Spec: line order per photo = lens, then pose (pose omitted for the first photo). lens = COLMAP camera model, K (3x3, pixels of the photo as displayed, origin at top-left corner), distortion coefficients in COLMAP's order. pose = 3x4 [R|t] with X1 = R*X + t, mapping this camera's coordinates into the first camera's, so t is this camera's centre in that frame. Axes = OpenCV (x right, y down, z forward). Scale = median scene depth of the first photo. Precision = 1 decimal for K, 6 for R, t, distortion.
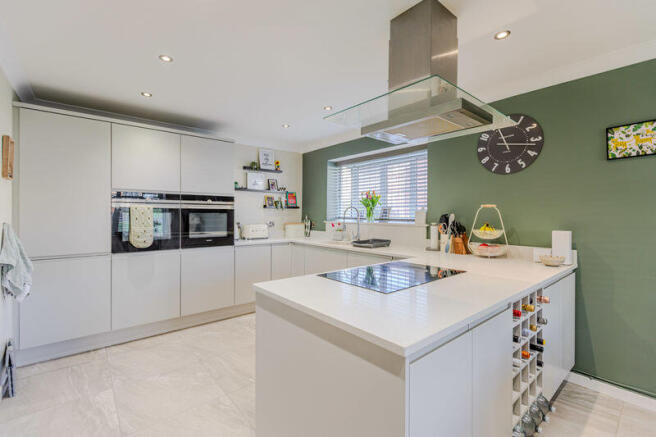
lens RADIAL K [[294.7, 0, 324.6], [0, 294.7, 215.4], [0, 0, 1]] dist [0.000714, -0.000043]
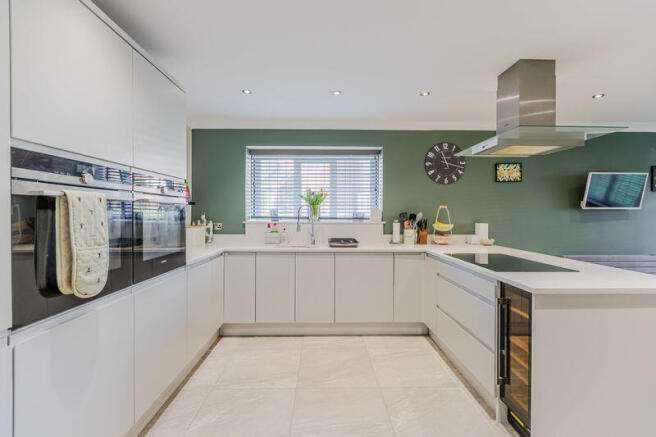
lens RADIAL K [[294.7, 0, 324.6], [0, 294.7, 215.4], [0, 0, 1]] dist [0.000714, -0.000043]
pose [[0.624898, -0.008236, 0.780663, -0.635826], [0.002815, 0.999962, 0.008297, -0.003945], [-0.780701, -0.002987, 0.624898, 0.430210]]
